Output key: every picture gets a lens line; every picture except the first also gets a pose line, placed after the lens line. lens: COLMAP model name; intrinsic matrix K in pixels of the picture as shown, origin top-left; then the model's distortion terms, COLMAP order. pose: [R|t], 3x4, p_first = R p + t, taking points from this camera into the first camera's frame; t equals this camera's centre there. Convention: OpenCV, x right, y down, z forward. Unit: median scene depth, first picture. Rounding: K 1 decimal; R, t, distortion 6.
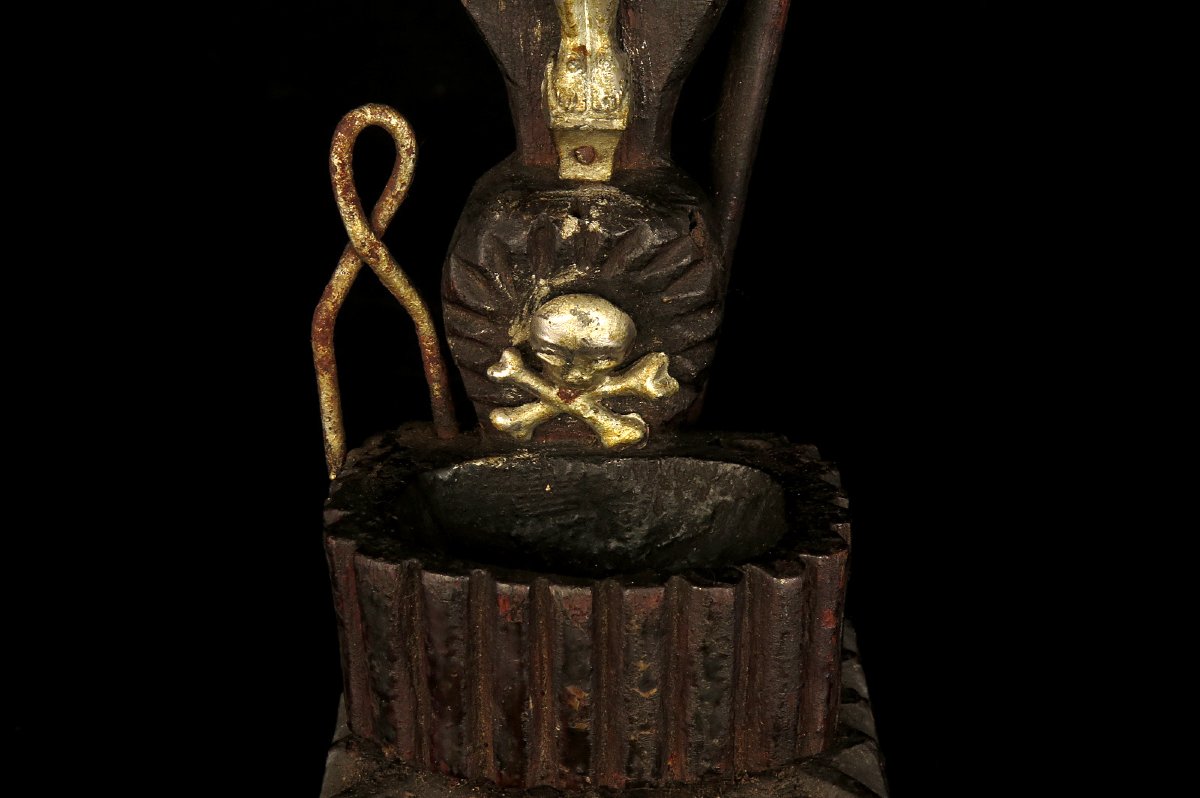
lens RADIAL K [[2424.8, 0, 598.3], [0, 2424.8, 426.8], [0, 0, 1]] dist [-0.121513, 0.184704]
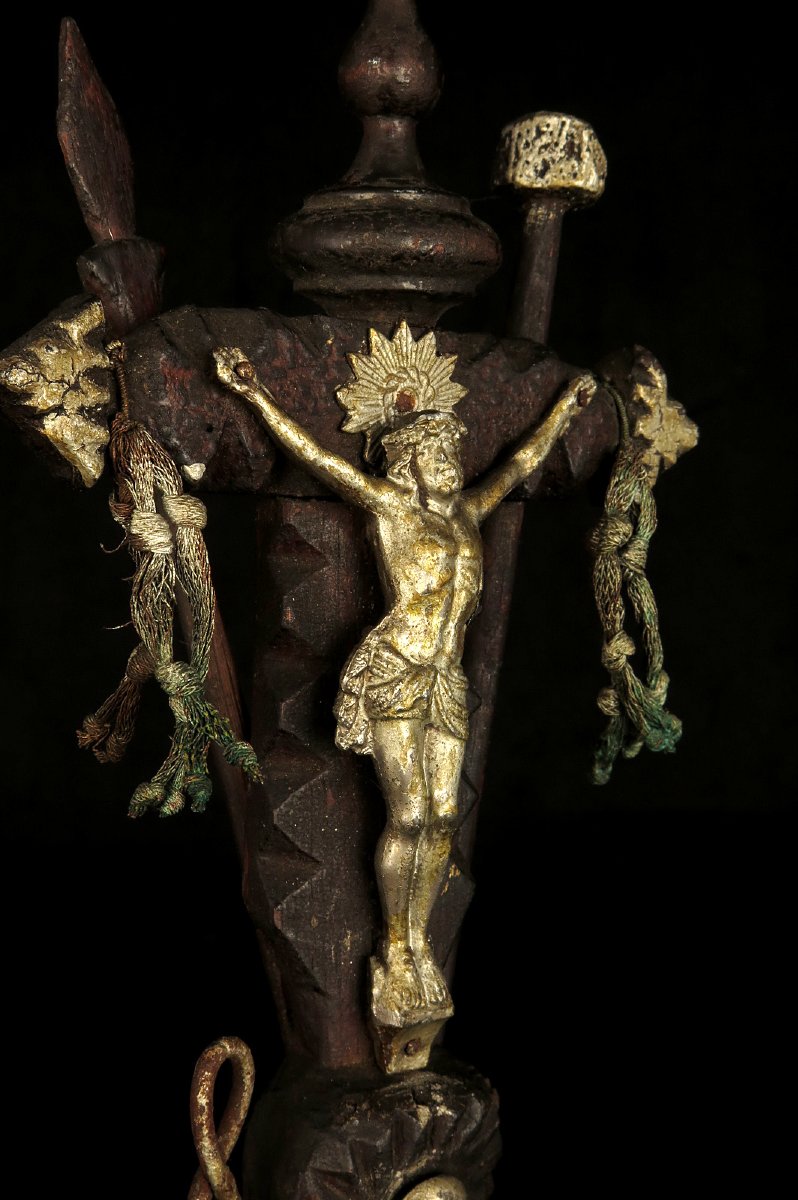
lens RADIAL K [[1842.6, 0, 396.0], [0, 1842.6, 617.0], [0, 0, 1]] dist [-0.094107, 0.064477]
pose [[0.768792, -0.045768, 0.637859, -0.513411], [0.237731, 0.946408, -0.218623, -0.113937], [-0.593668, 0.319715, 0.738472, 0.329172]]
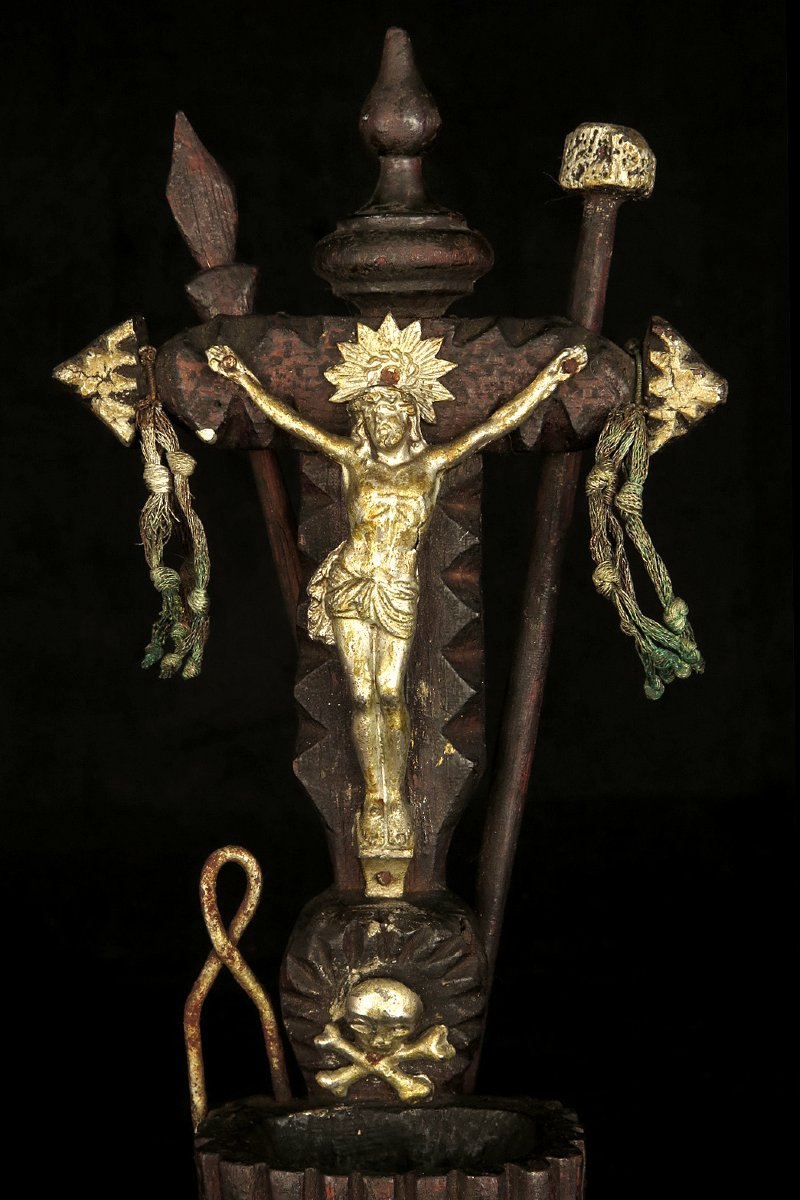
lens RADIAL K [[2424.8, 0, 365.6], [0, 2424.8, 596.0], [0, 0, 1]] dist [-0.121513, 0.184704]
pose [[0.999855, -0.015159, -0.007711, -0.002785], [0.011929, 0.948251, -0.317299, 0.171135], [0.012122, 0.317161, 0.948294, -0.362151]]
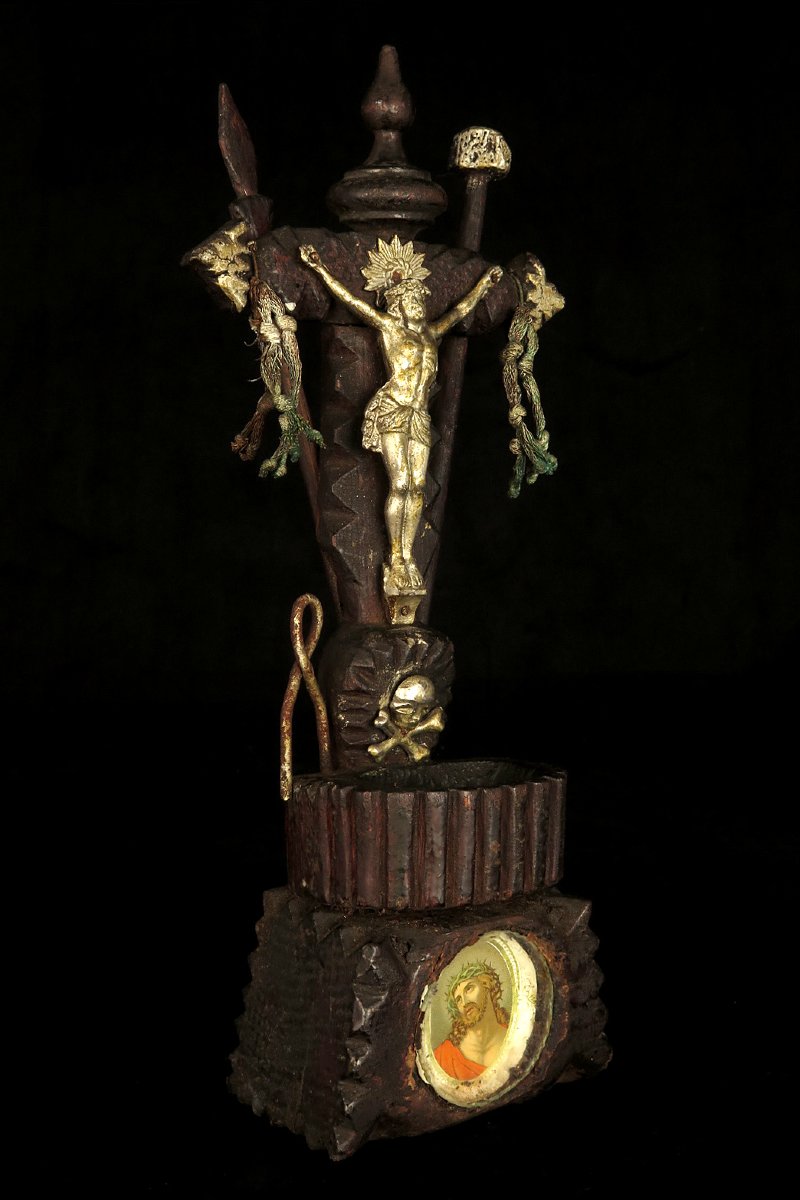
lens RADIAL K [[1894.9, 0, 425.2], [0, 1894.9, 599.0], [0, 0, 1]] dist [-0.054773, -0.036417]
pose [[0.784284, -0.037582, 0.619263, -0.975393], [0.243570, 0.936672, -0.251632, 0.285059], [-0.570590, 0.348184, 0.743771, -0.217488]]
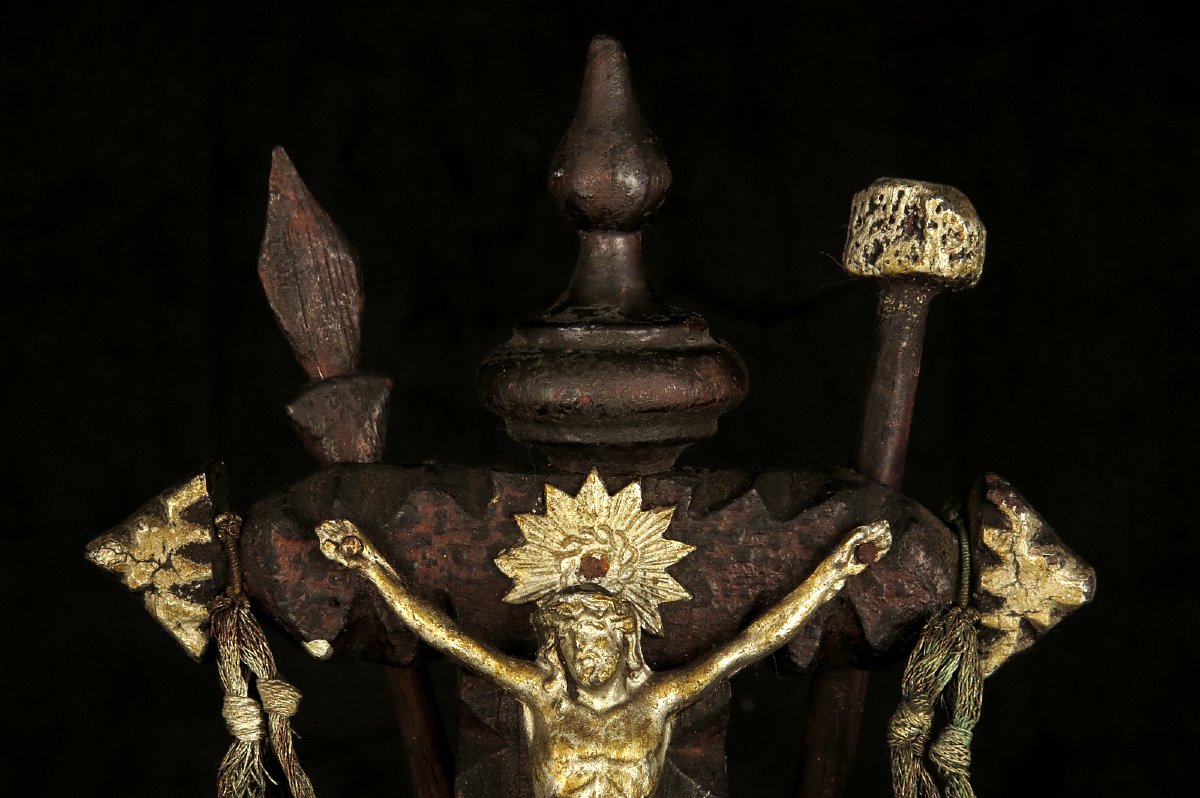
lens RADIAL K [[2424.8, 0, 598.3], [0, 2424.8, 426.8], [0, 0, 1]] dist [-0.121513, 0.184704]
pose [[0.999096, -0.011914, 0.040811, -0.032491], [0.024210, 0.948522, -0.315784, -0.139669], [-0.034948, 0.316486, 0.947953, 0.014142]]
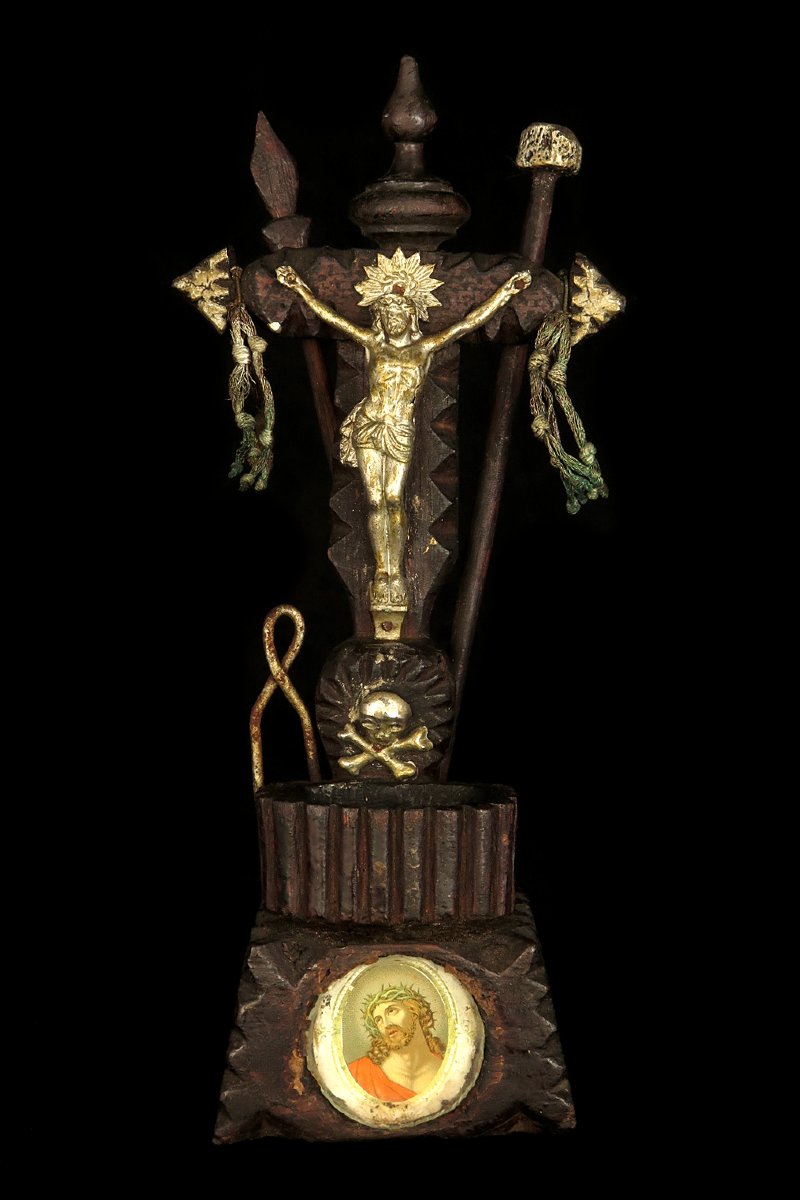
lens RADIAL K [[2174.4, 0, 359.7], [0, 2174.4, 618.4], [0, 0, 1]] dist [-0.097990, -0.018761]
pose [[0.999756, 0.007378, -0.020820, 0.009454], [-0.013533, 0.949526, -0.313395, 0.453081], [0.017457, 0.313600, 0.949395, -0.748472]]
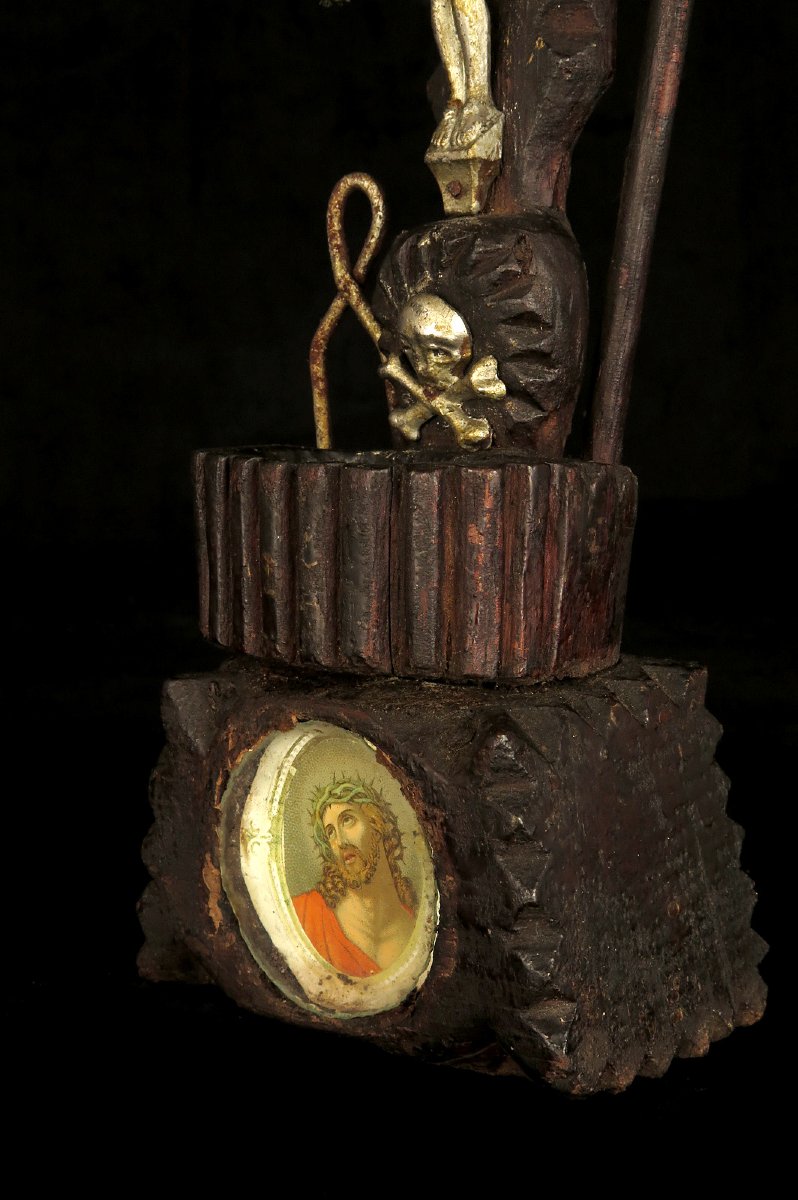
lens RADIAL K [[1894.9, 0, 424.2], [0, 1894.9, 599.0], [0, 0, 1]] dist [-0.054773, -0.036417]
pose [[0.737755, 0.082383, -0.670023, 0.632063], [-0.282908, 0.938894, -0.196064, 0.271692], [0.612928, 0.334202, 0.715980, 0.360296]]
